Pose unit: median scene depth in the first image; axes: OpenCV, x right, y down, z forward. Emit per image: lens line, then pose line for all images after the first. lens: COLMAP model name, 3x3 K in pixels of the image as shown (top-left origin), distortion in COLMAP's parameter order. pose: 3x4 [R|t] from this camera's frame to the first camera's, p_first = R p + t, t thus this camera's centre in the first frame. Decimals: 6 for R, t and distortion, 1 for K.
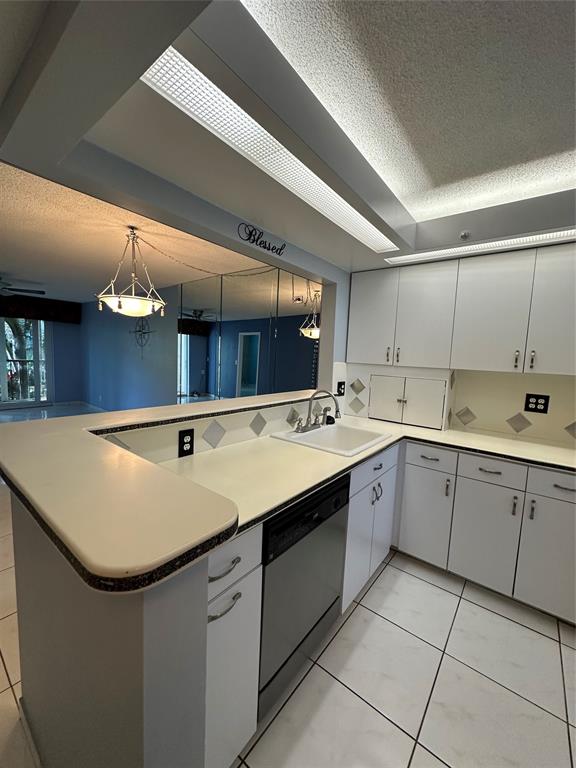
lens RADIAL K [[305.6, 0, 290.9], [0, 305.6, 381.8], [0, 0, 1]] dist [0.002317, -0.000115]
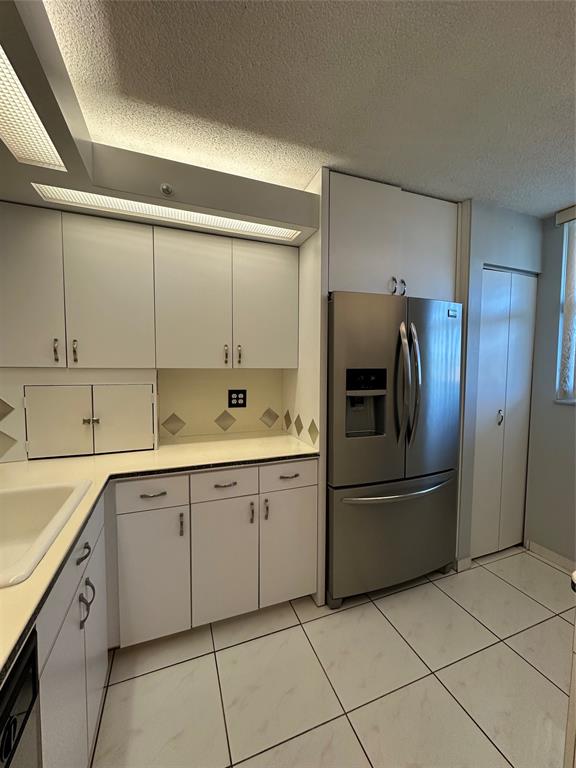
lens RADIAL K [[305.6, 0, 287.7], [0, 305.6, 384.7], [0, 0, 1]] dist [0.002317, -0.000115]
pose [[0.516376, -0.090439, 0.851573, 0.032818], [0.090388, 0.994609, 0.050821, -0.011619], [-0.851578, 0.050729, 0.521767, 0.342712]]
